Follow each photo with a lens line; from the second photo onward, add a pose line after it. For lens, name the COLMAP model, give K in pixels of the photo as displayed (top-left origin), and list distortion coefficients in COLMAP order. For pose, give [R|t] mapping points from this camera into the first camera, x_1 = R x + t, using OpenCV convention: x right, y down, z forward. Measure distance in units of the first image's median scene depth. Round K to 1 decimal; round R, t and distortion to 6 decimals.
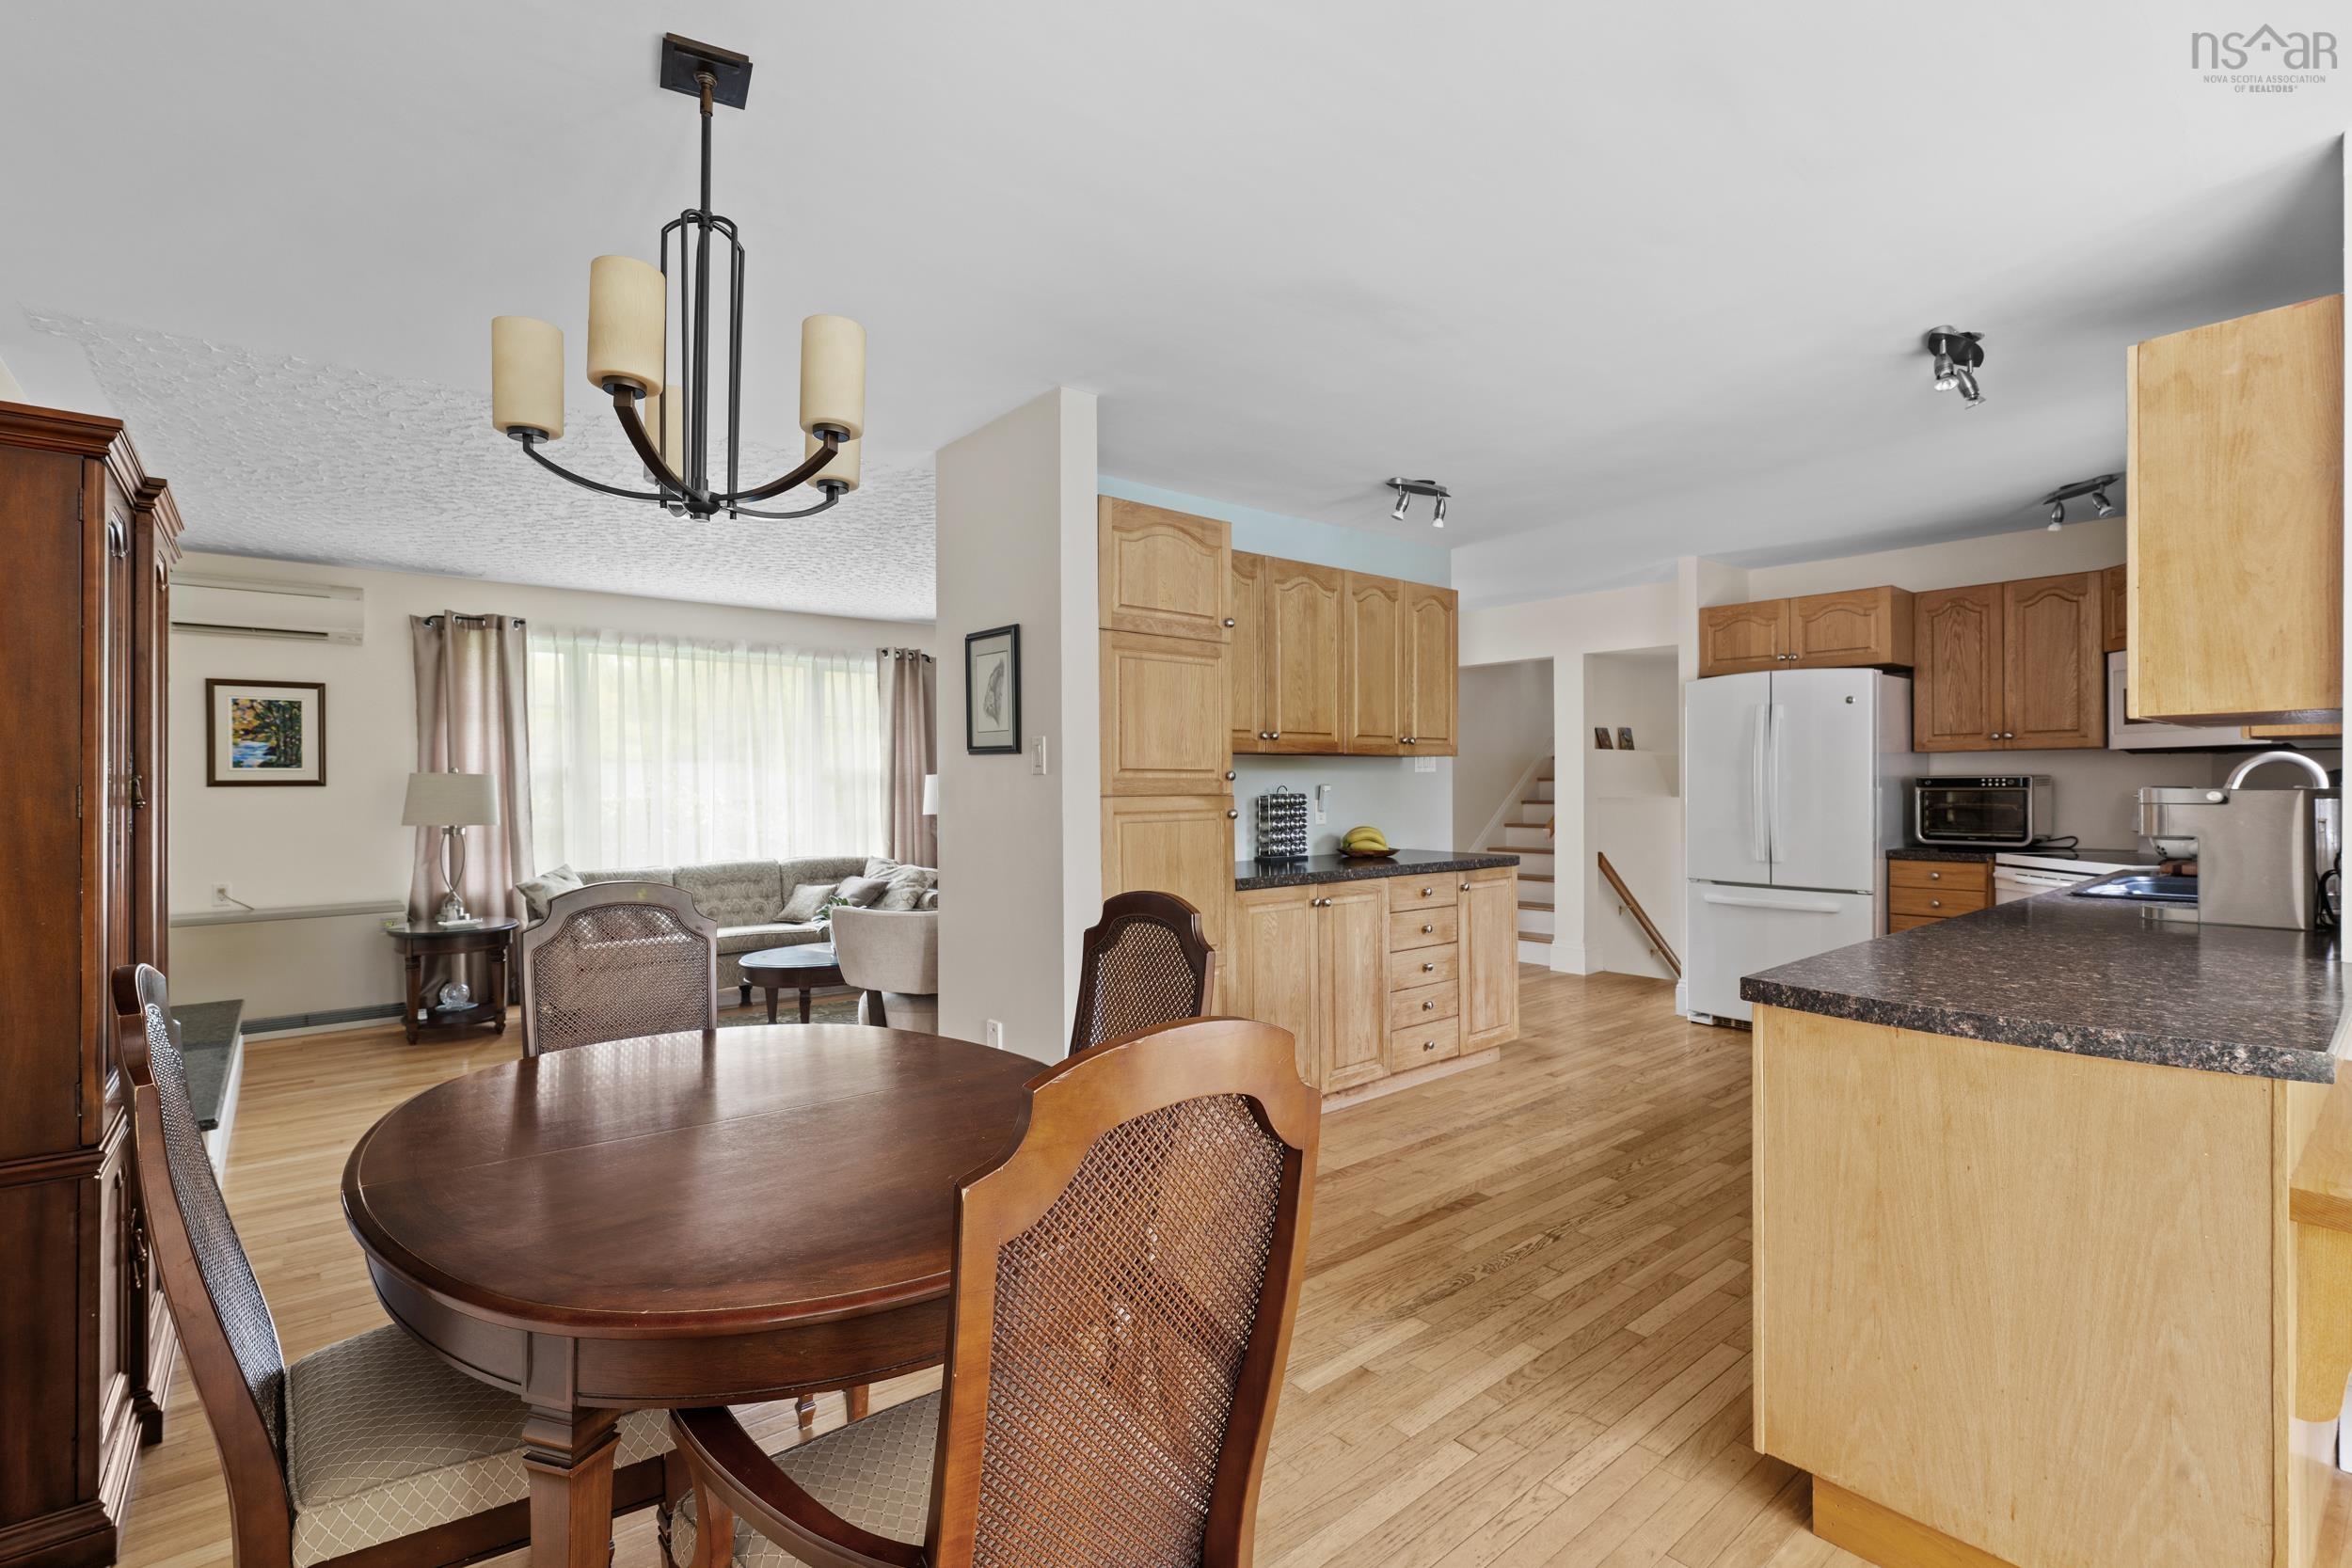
lens RADIAL K [[1071.8, 0, 1176.4], [0, 1071.8, 789.3], [0, 0, 1]] dist [-0.000046, -0.000085]
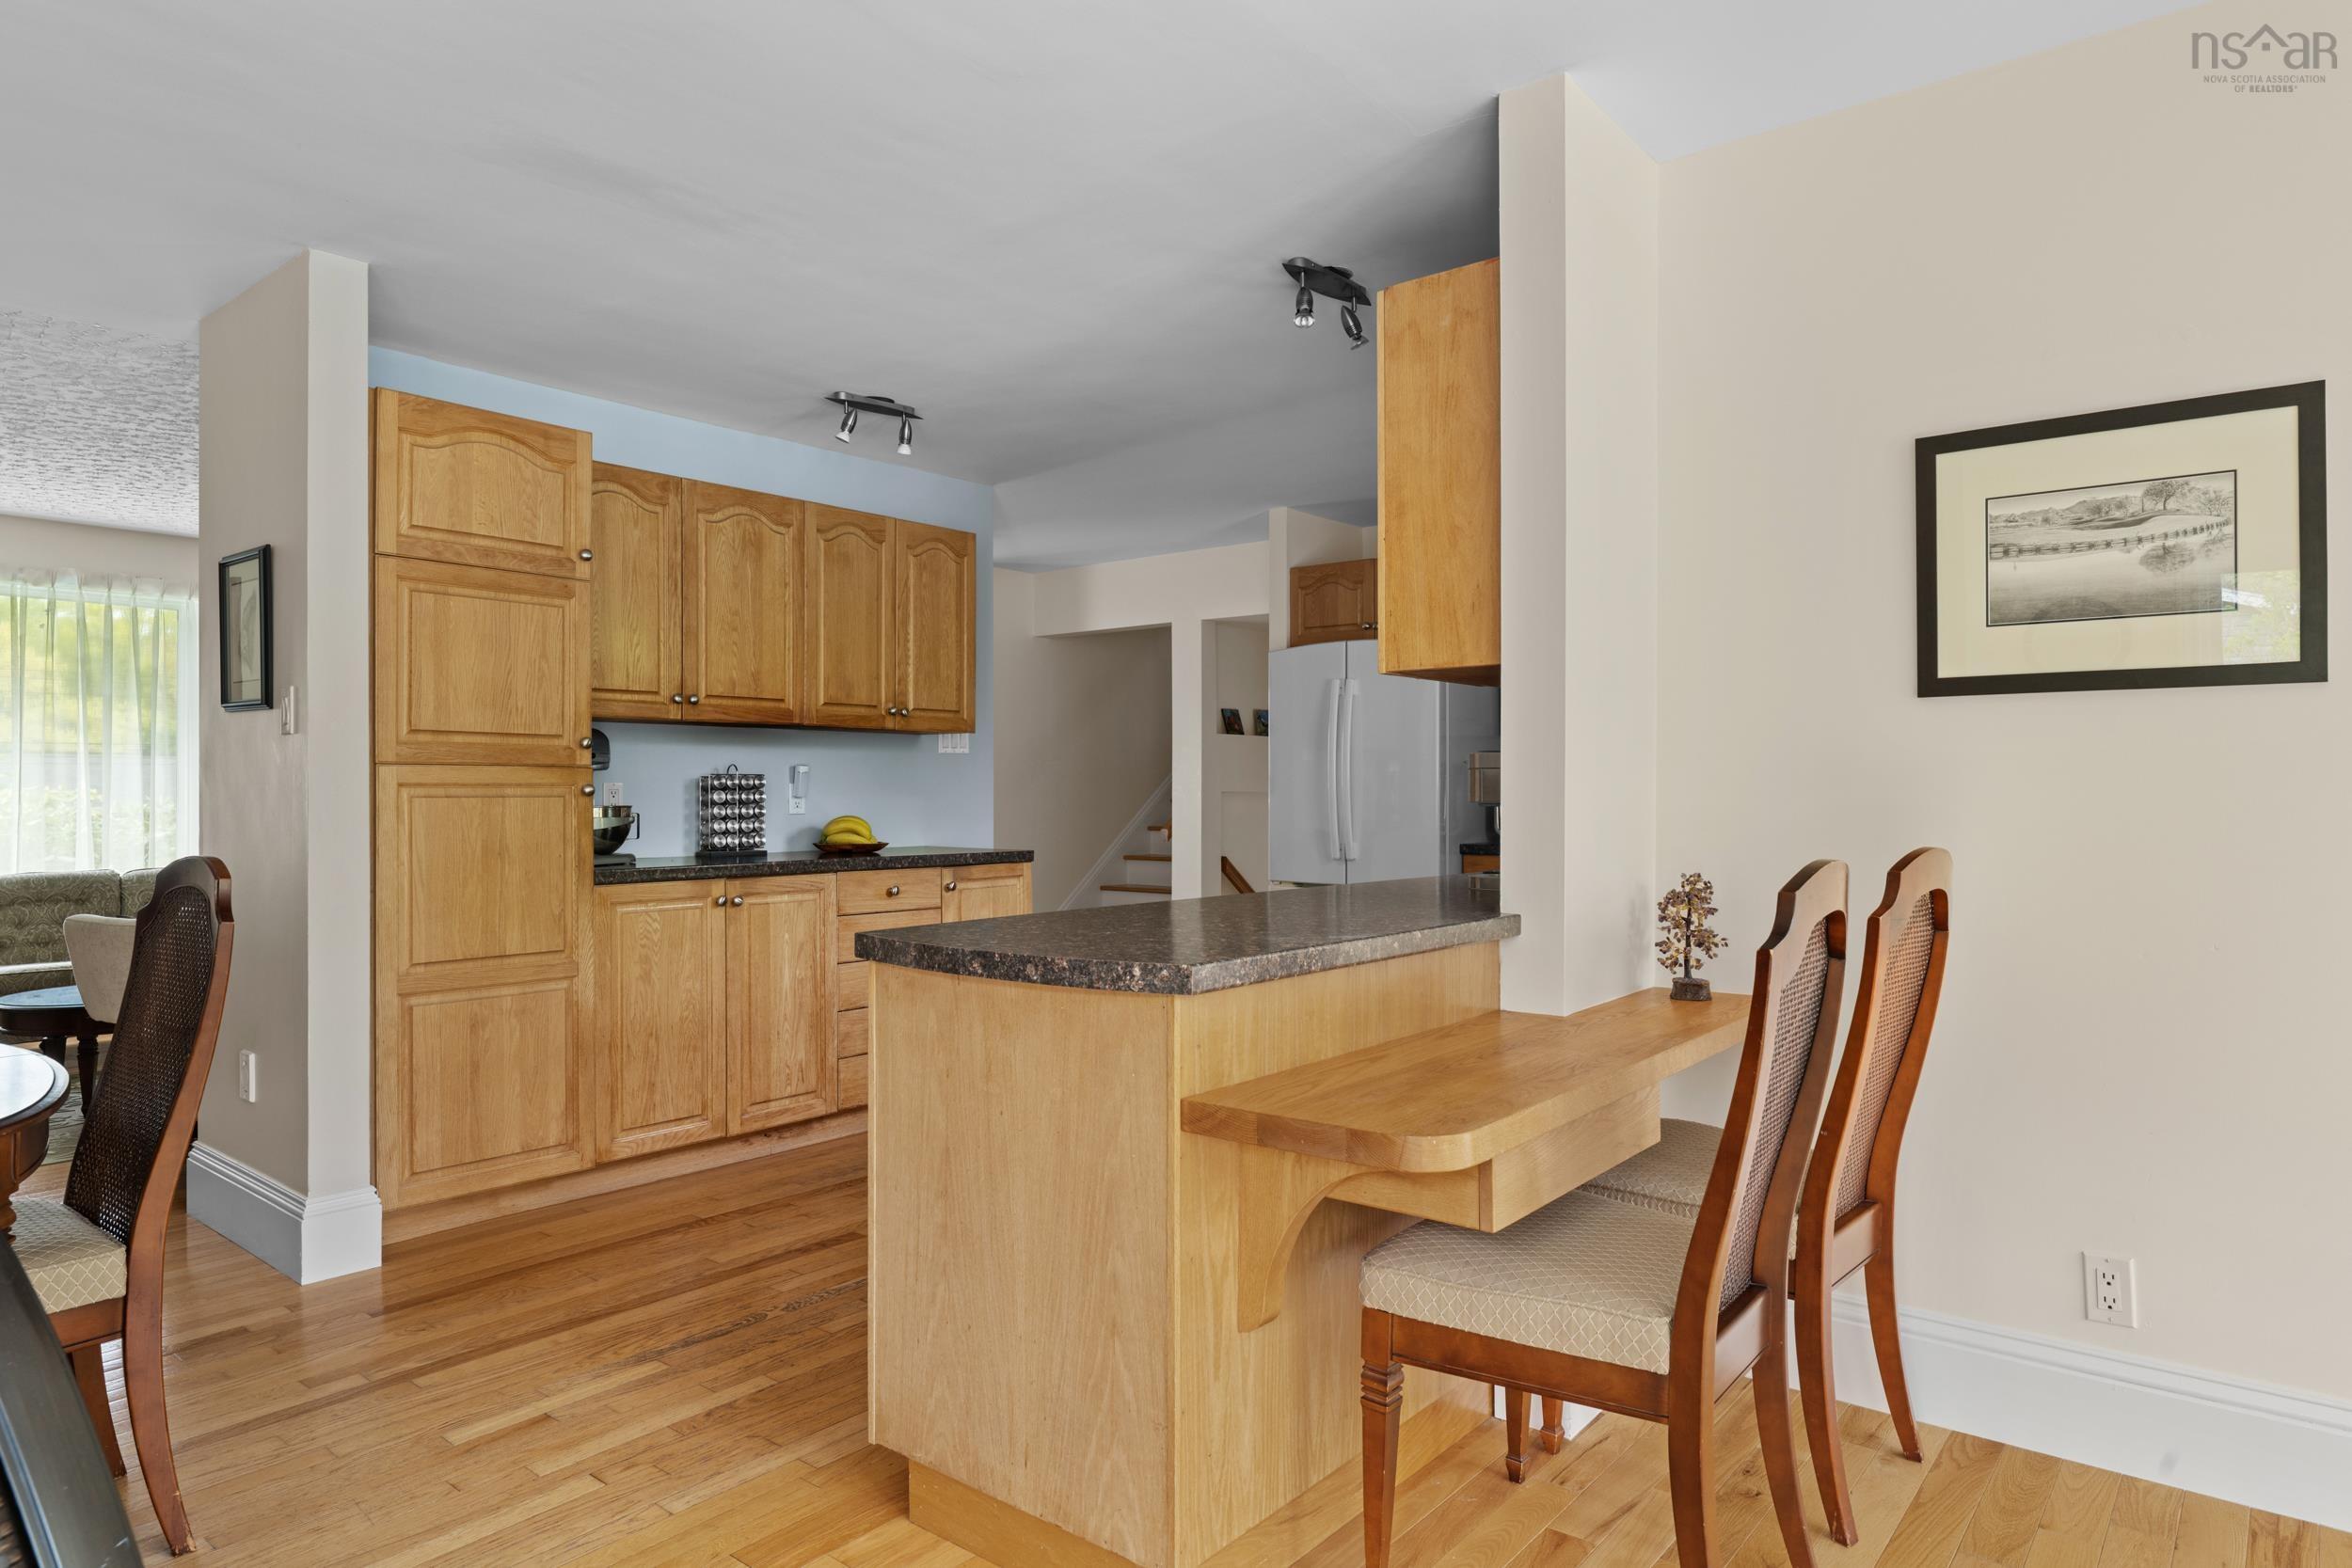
lens RADIAL K [[1393.0, 0, 1174.1], [0, 1393.0, 788.4], [0, 0, 1]] dist [0.001681, -0.001870]
pose [[0.981938, 0.004766, 0.189143, 0.305798], [-0.002989, 0.999949, -0.009681, 0.032557], [-0.189179, 0.008941, 0.981902, -0.130502]]
